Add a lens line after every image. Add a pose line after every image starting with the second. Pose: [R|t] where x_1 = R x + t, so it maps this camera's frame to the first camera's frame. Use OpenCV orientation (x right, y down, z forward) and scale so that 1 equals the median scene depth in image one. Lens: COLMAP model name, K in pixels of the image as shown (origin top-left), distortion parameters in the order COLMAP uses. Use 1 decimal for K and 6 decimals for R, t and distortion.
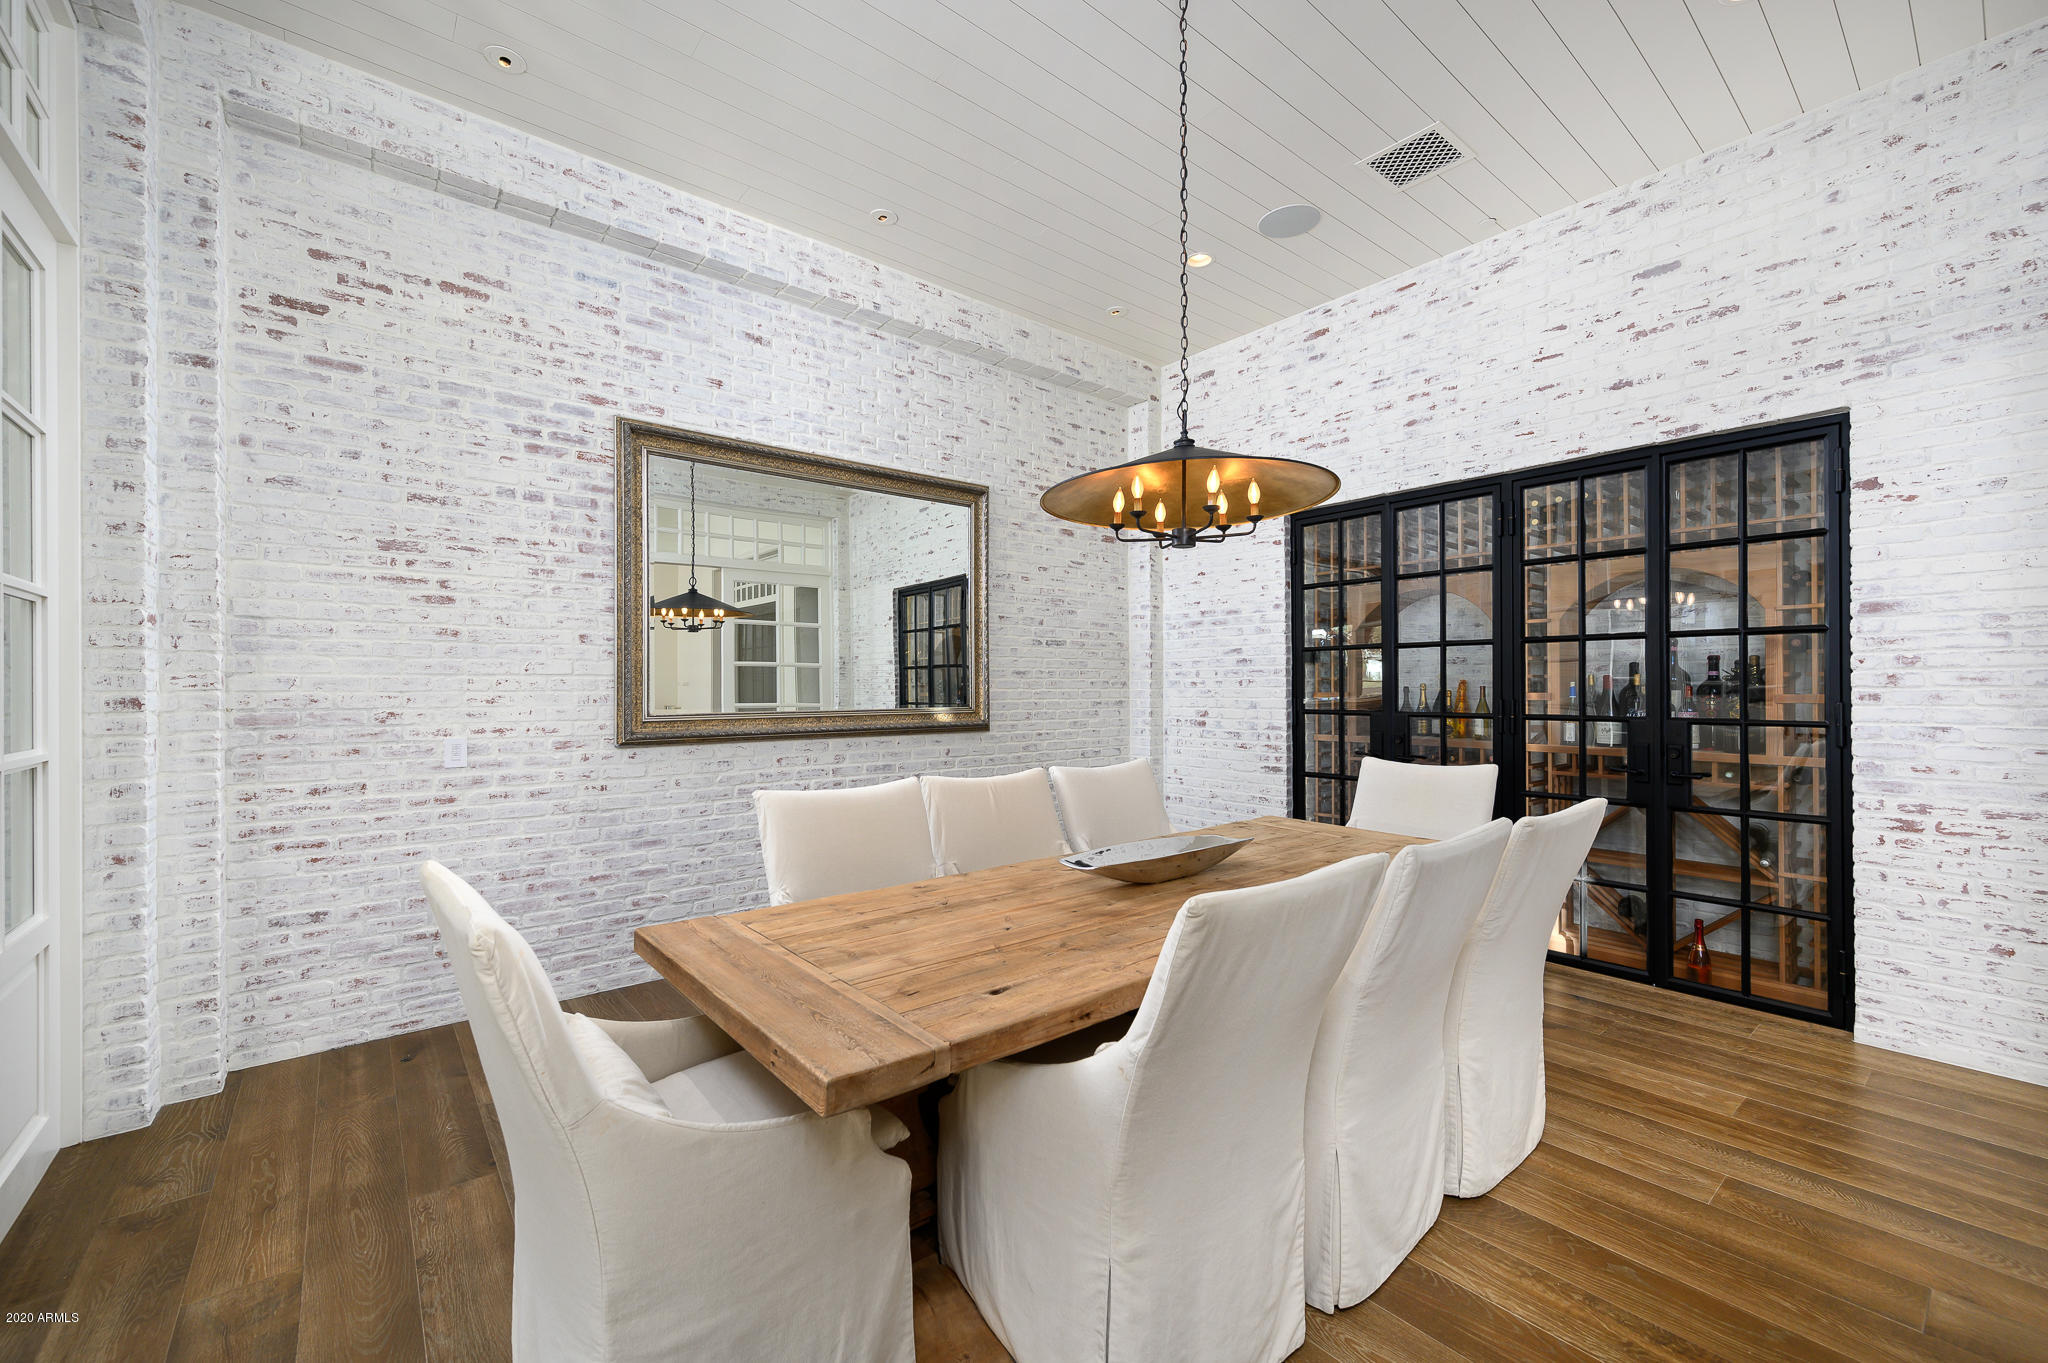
lens RADIAL K [[825.0, 0, 1022.5], [0, 825.0, 687.7], [0, 0, 1]] dist [0.001318, 0.000087]
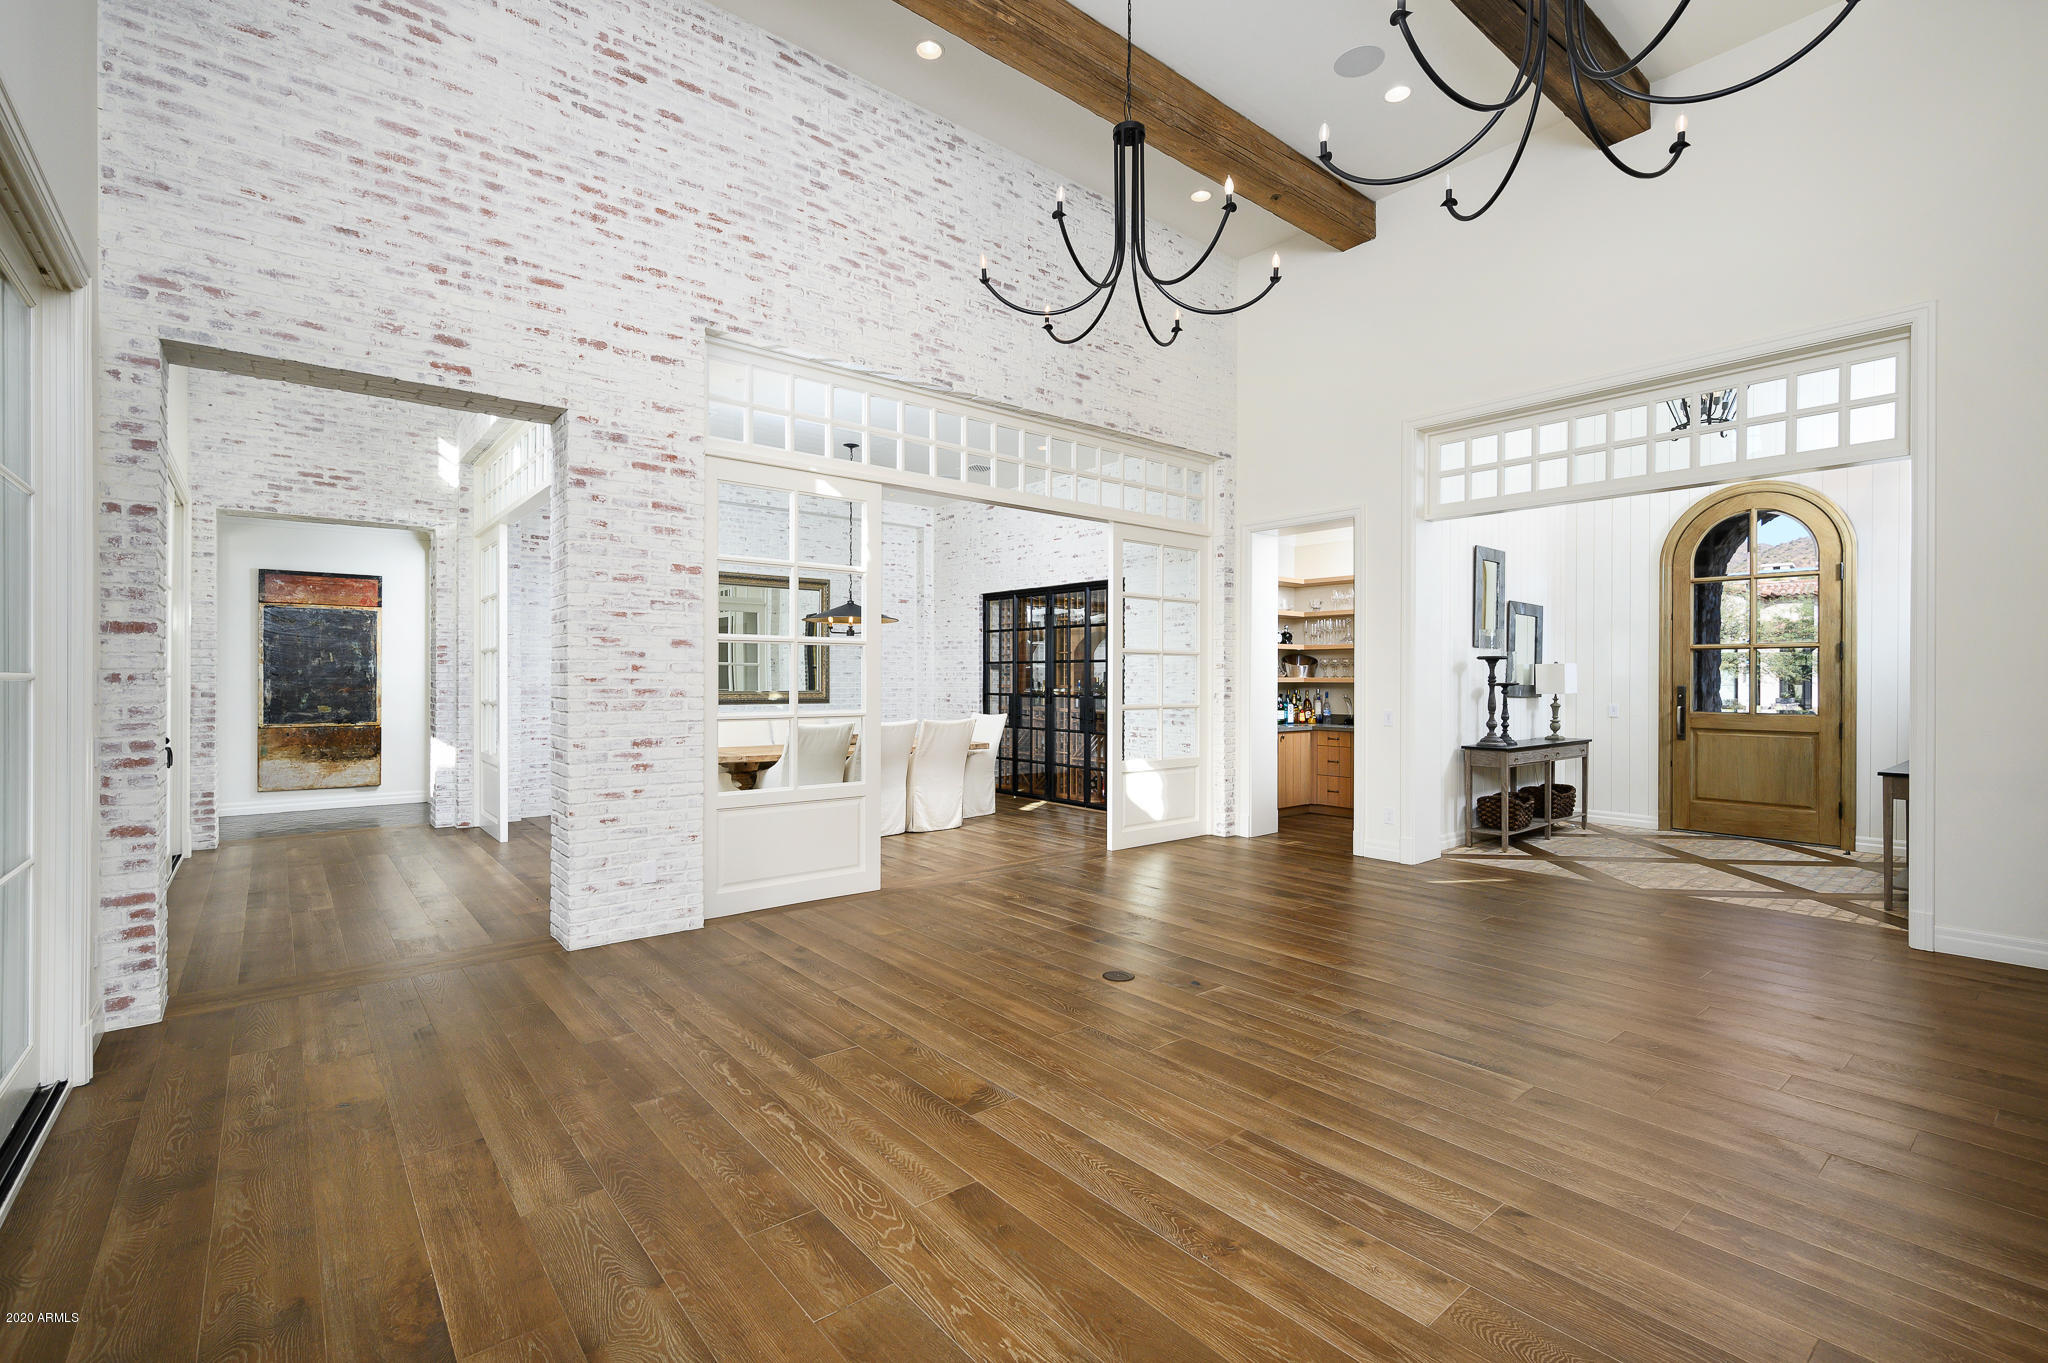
lens RADIAL K [[914.5, 0, 1024.0], [0, 914.5, 681.5], [0, 0, 1]] dist [0.001082, 0.000437]
pose [[0.999961, 0.004270, 0.007753, 0.486707], [-0.004311, 0.999977, 0.005200, -0.015501], [-0.007731, -0.005233, 0.999956, -1.432895]]
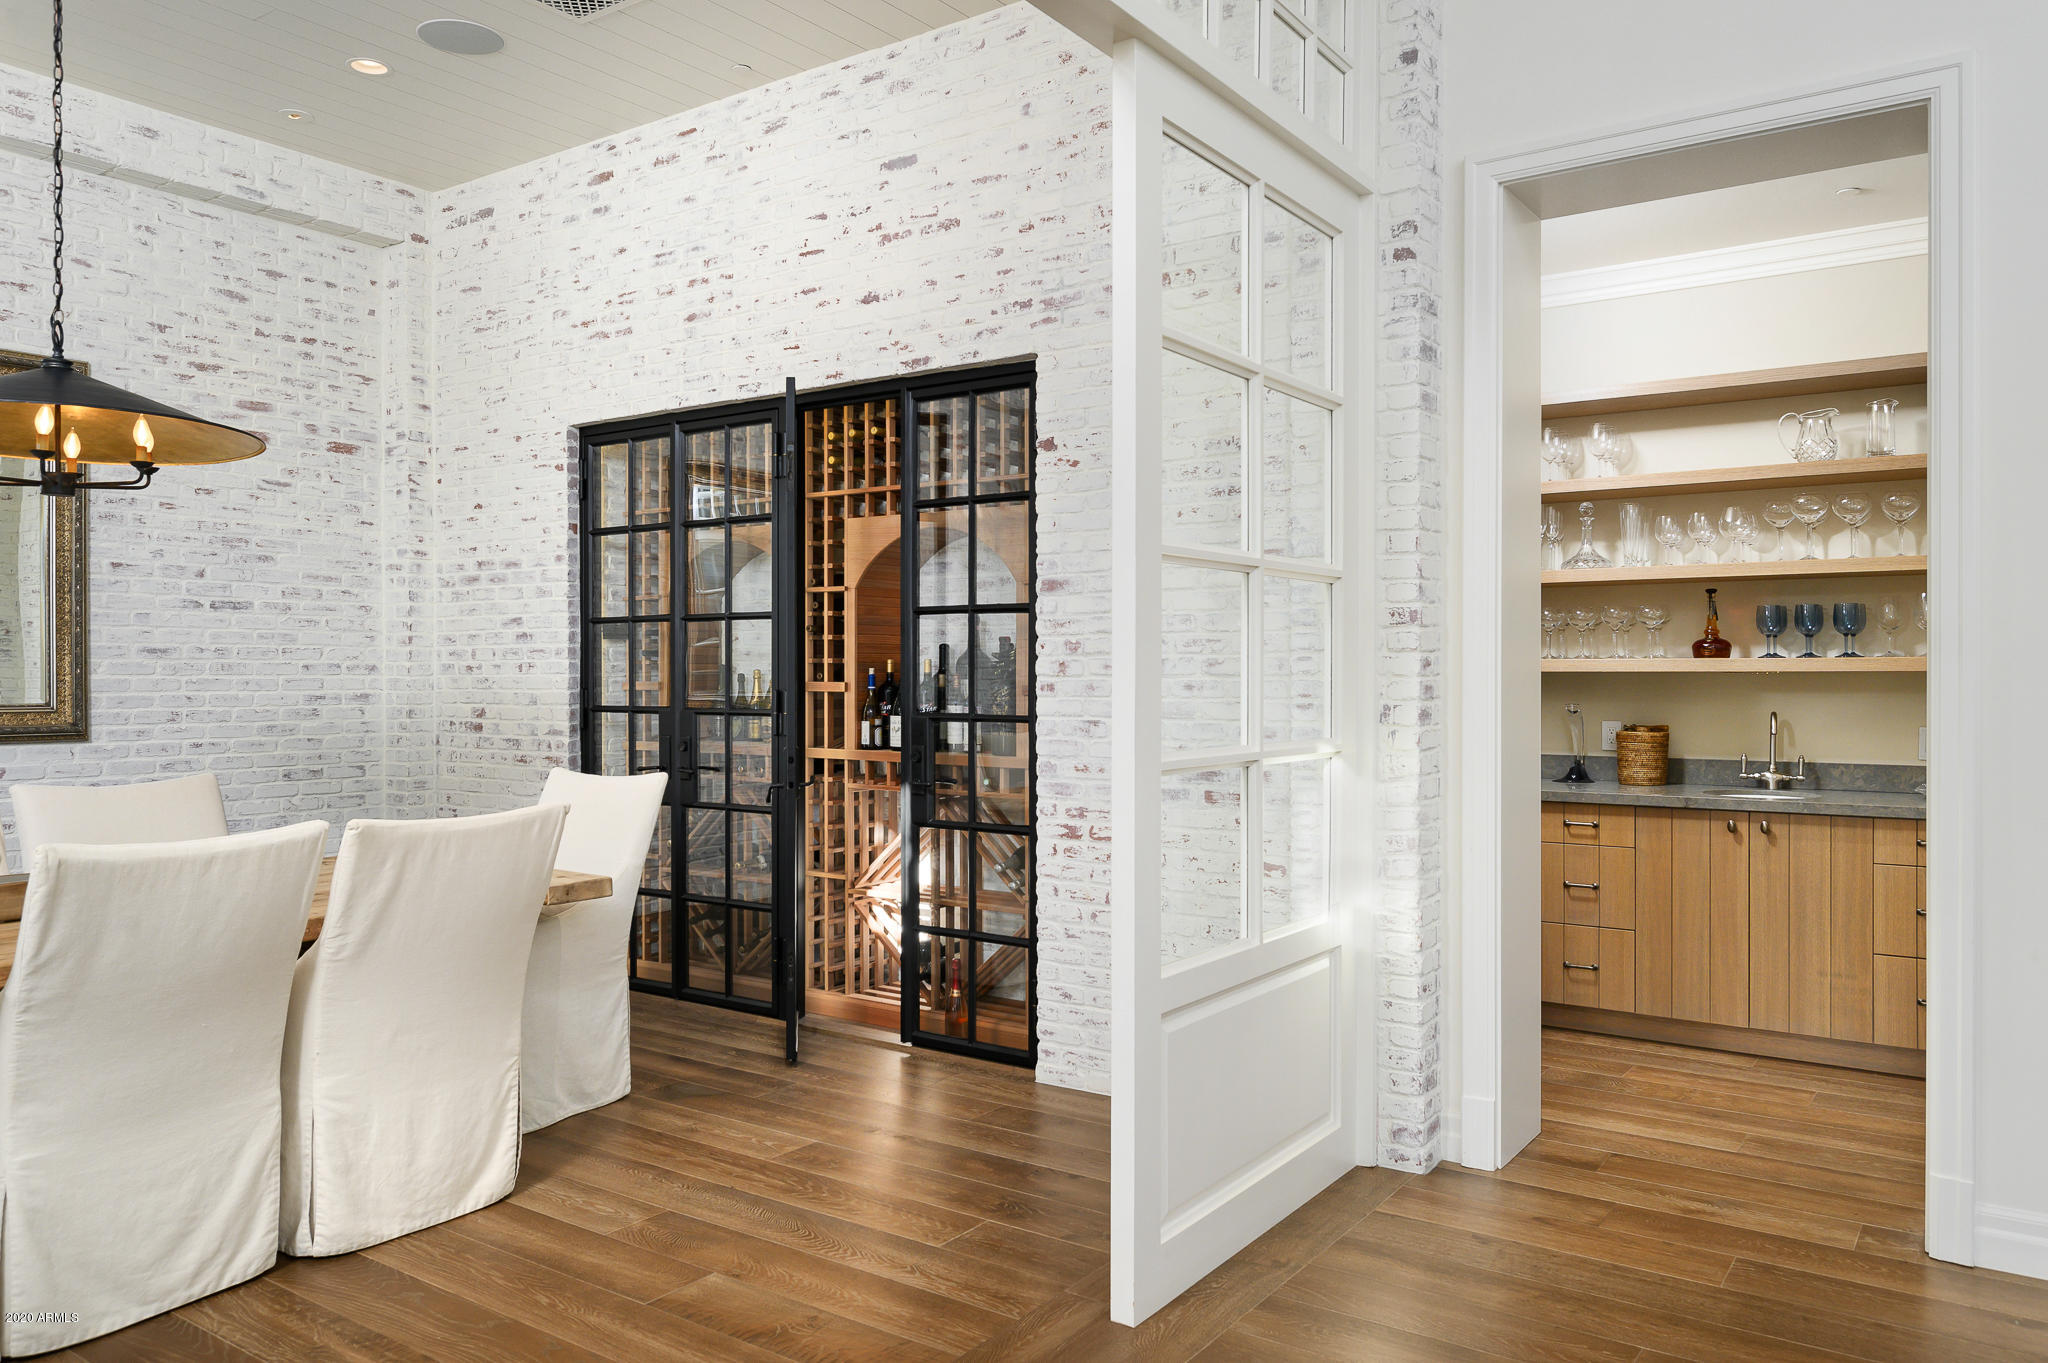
lens RADIAL K [[1445.6, 0, 1024.0], [0, 1445.6, 681.5], [0, 0, 1]] dist [-0.004456, 0.000788]
pose [[0.962775, 0.001756, 0.270297, 0.427085], [-0.003109, 0.999985, 0.004579, -0.001296], [-0.270285, -0.005249, 0.962766, -0.343266]]
